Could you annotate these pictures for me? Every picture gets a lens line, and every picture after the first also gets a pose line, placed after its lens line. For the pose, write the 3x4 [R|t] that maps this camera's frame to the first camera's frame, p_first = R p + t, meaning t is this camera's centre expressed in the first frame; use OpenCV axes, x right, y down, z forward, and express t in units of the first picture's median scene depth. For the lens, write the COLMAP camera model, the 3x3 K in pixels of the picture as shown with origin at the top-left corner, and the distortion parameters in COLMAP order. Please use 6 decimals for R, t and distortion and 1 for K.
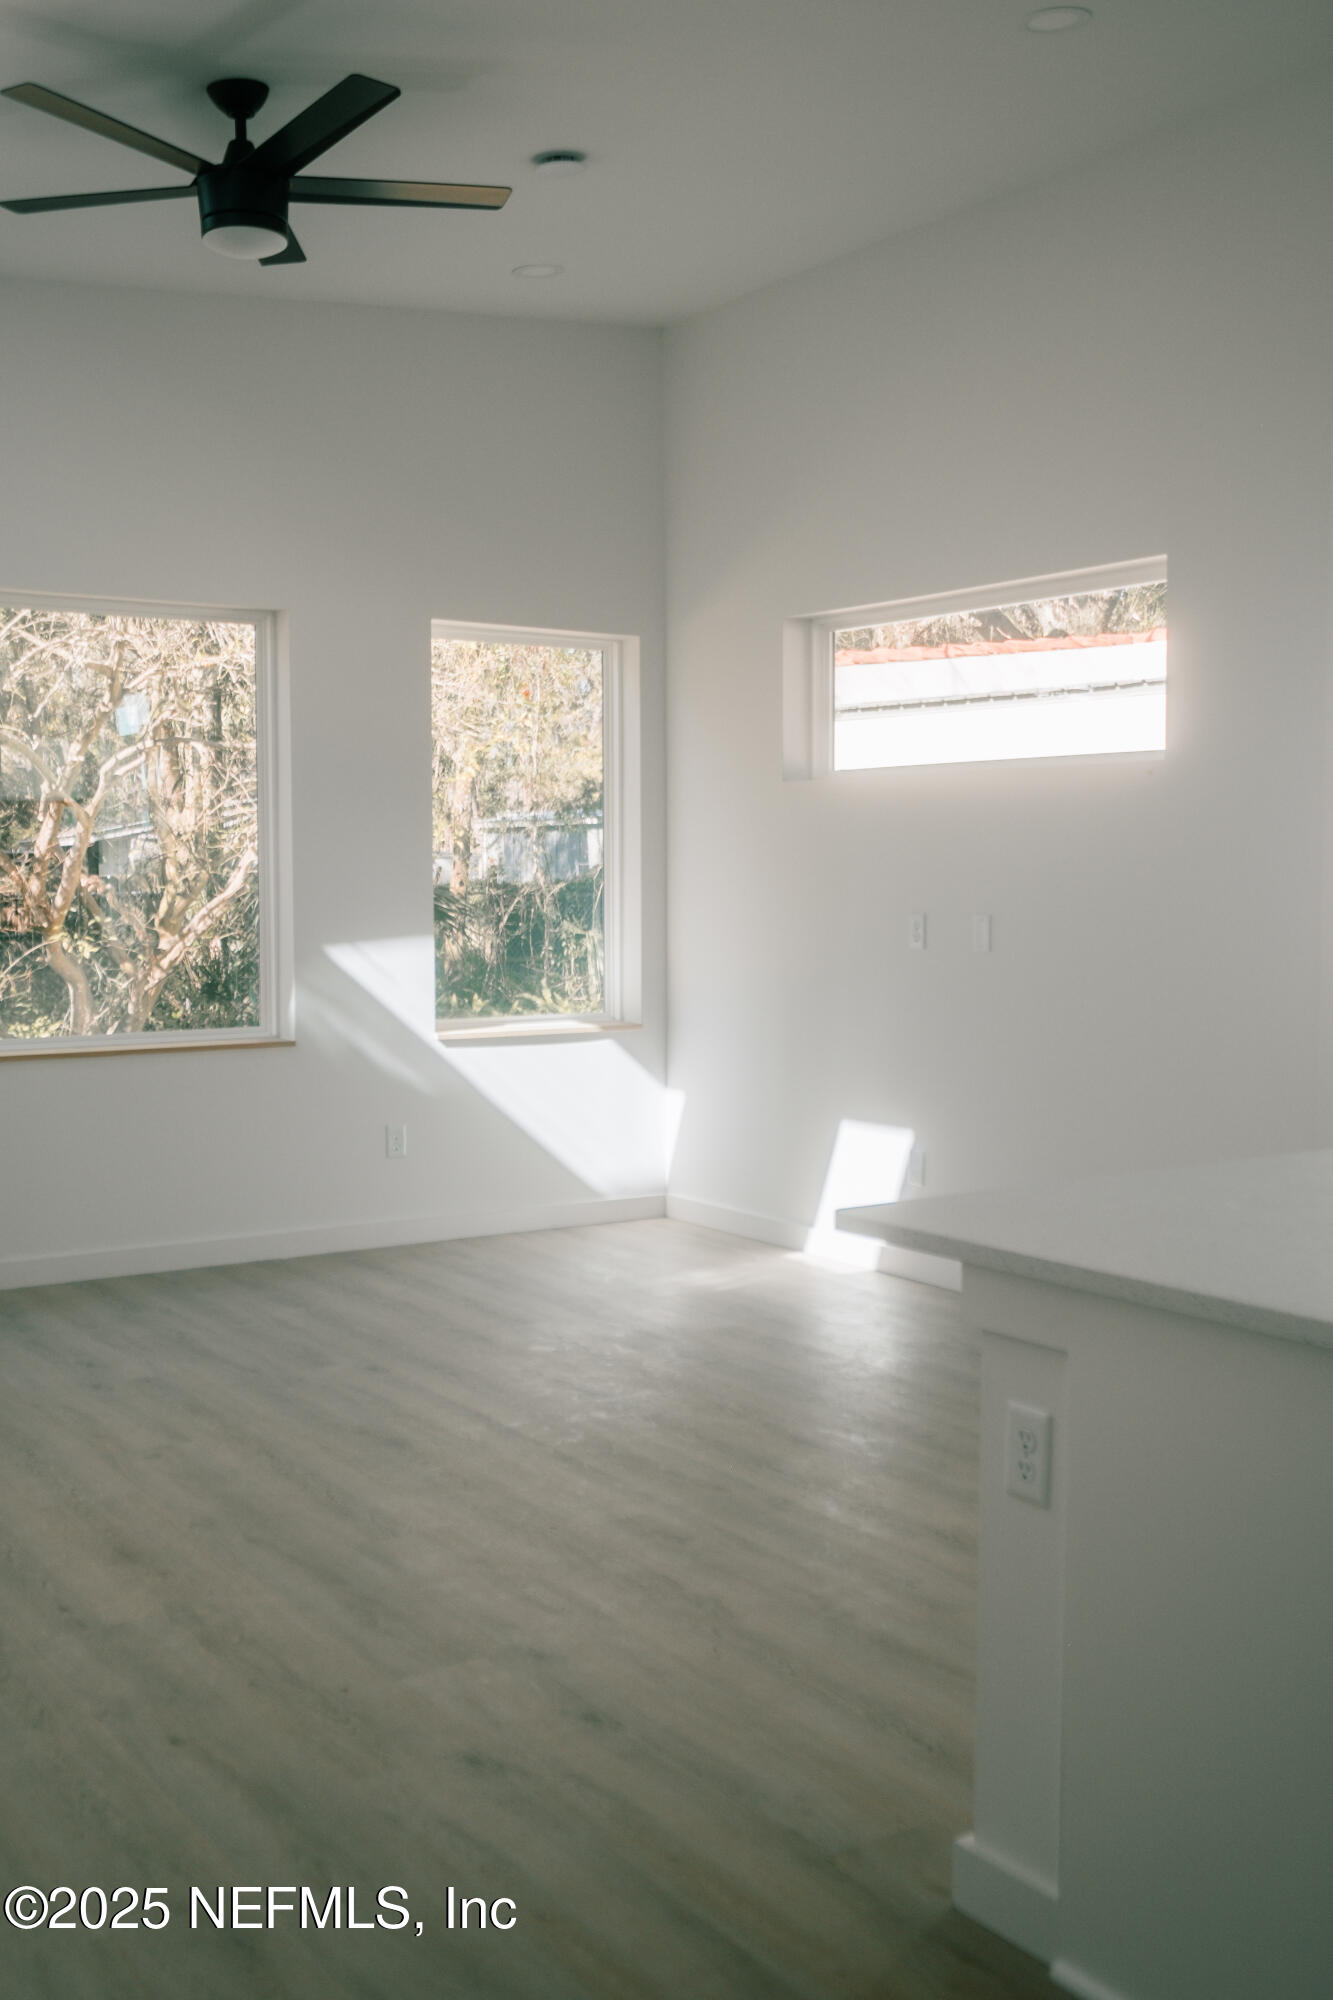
lens RADIAL K [[1935.8, 0, 666.5], [0, 1935.8, 1000.0], [0, 0, 1]] dist [0.003985, 0.013133]
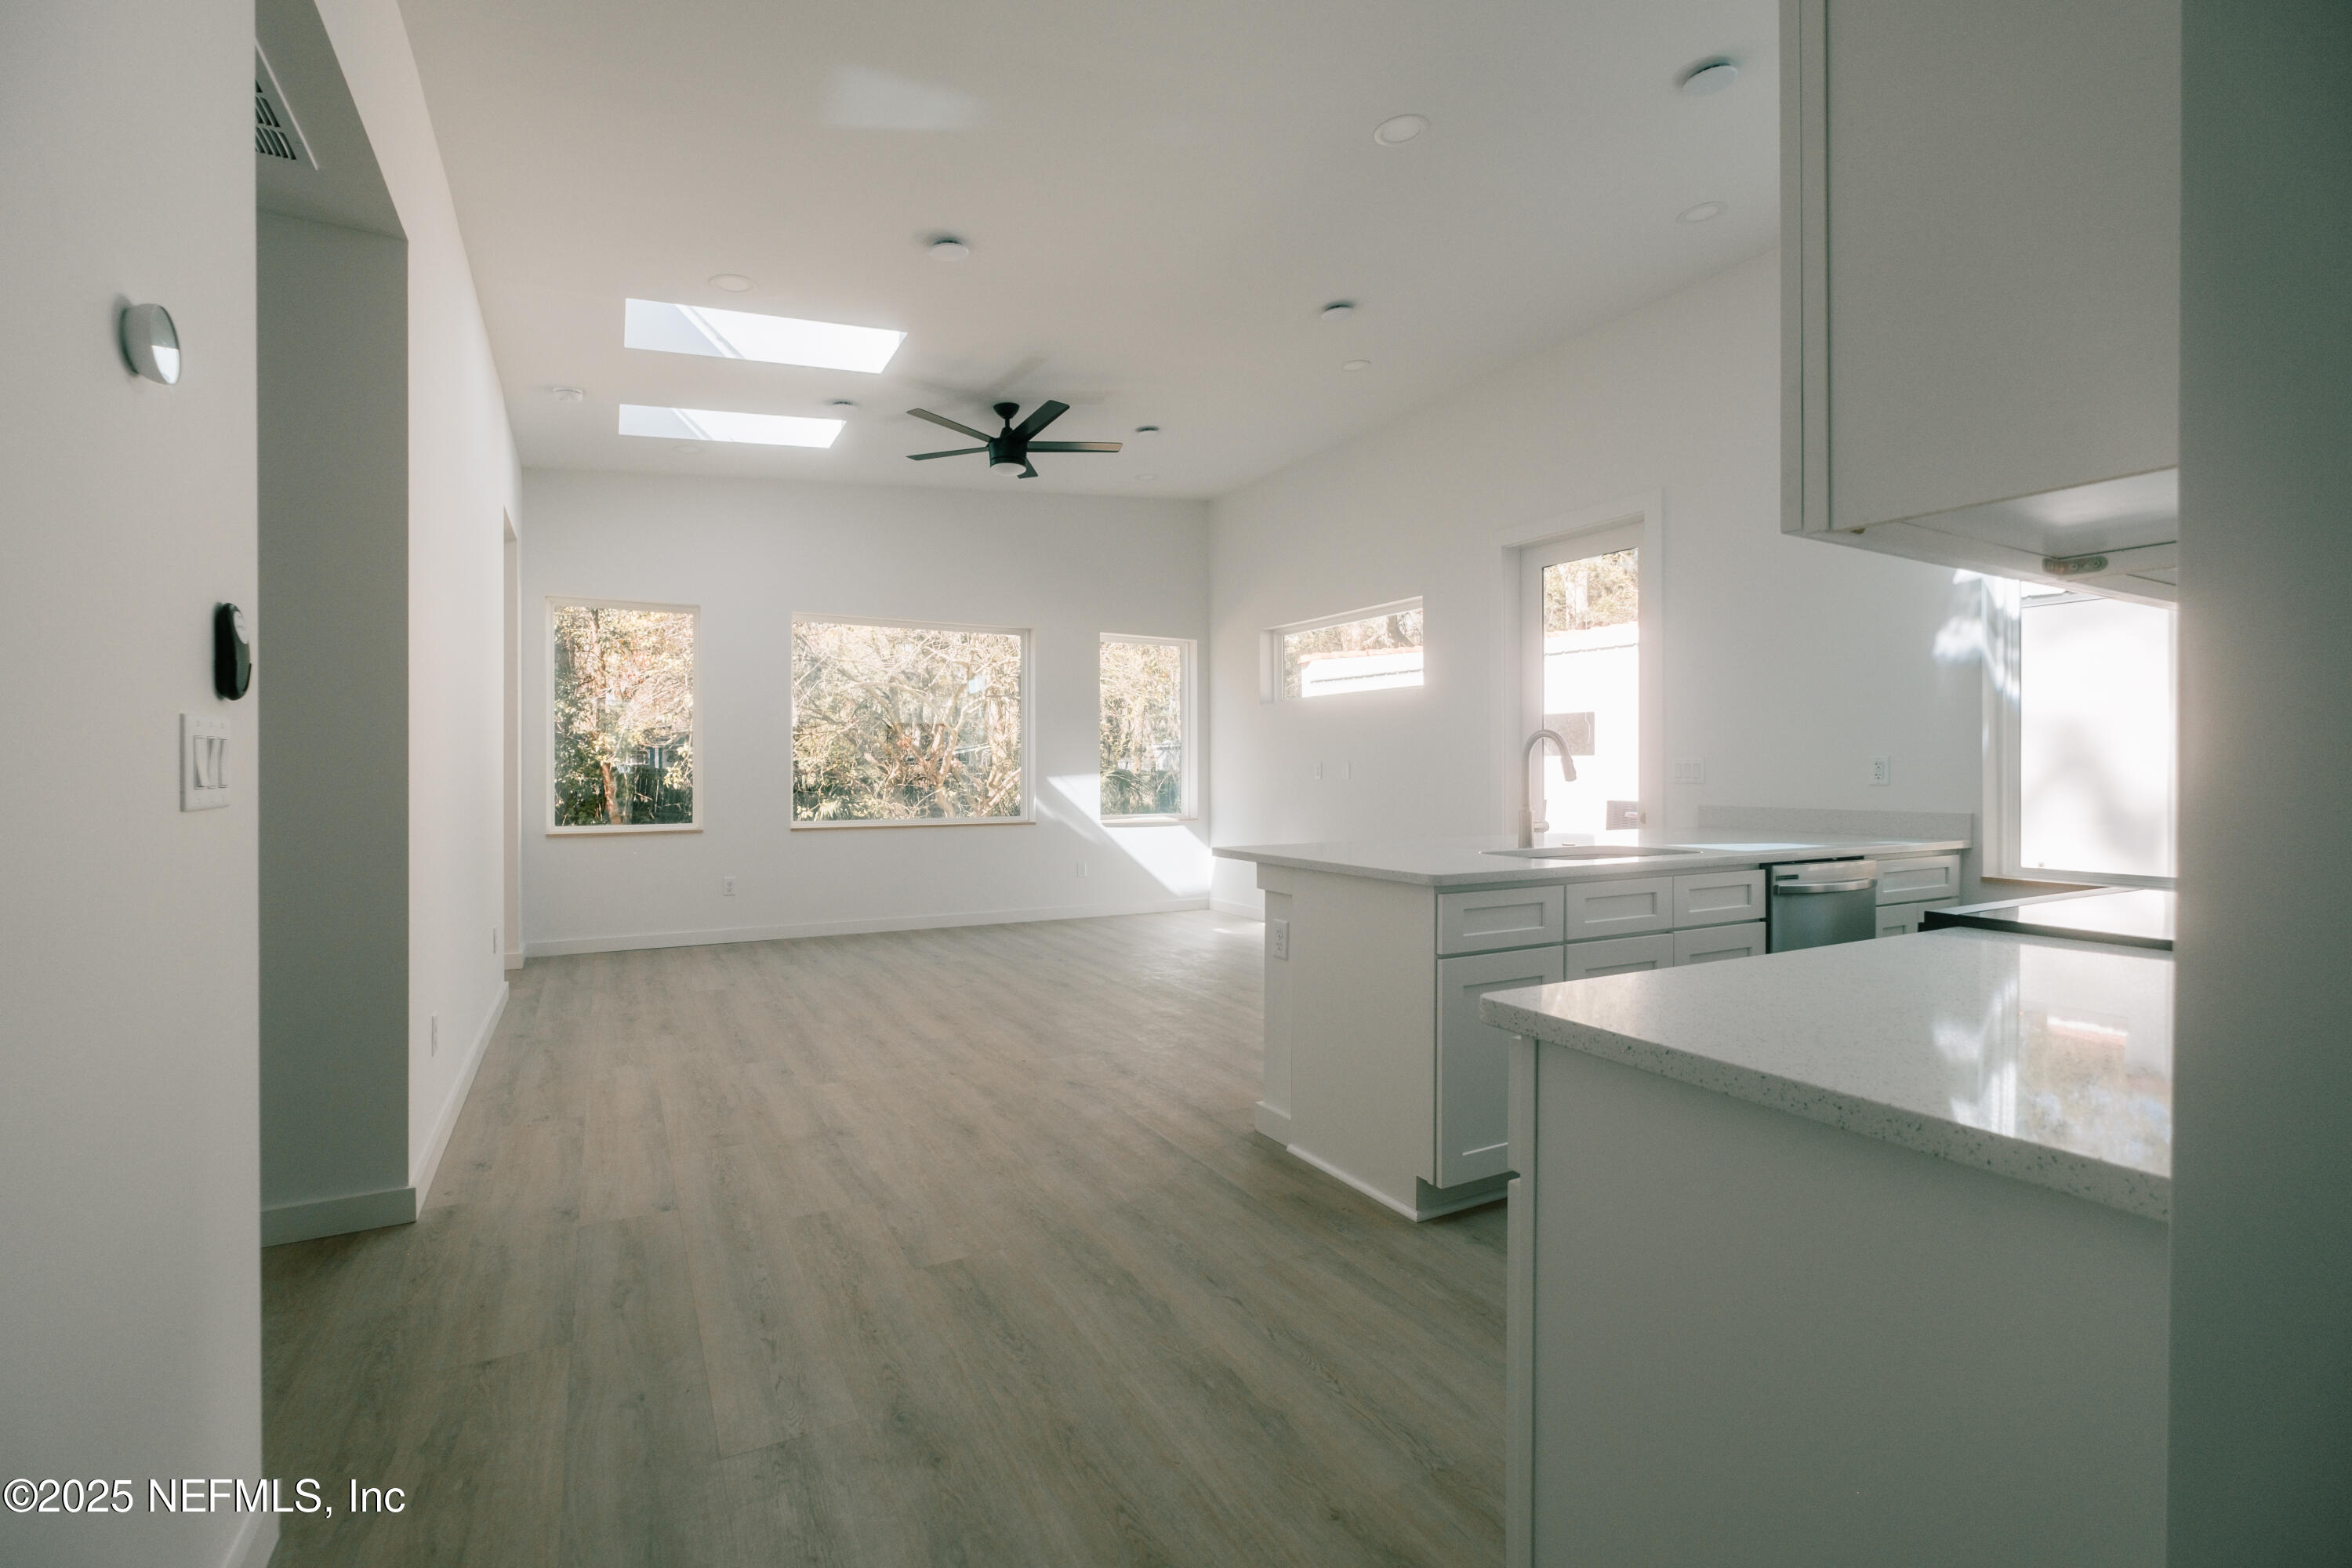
lens RADIAL K [[1024.4, 0, 1176.0], [0, 1024.4, 784.0], [0, 0, 1]] dist [-0.000046, -0.000001]
pose [[0.995456, 0.000164, -0.095220, 0.082720], [-0.006488, 0.997791, -0.066116, 0.057226], [0.094999, 0.066433, 0.993258, -0.153530]]
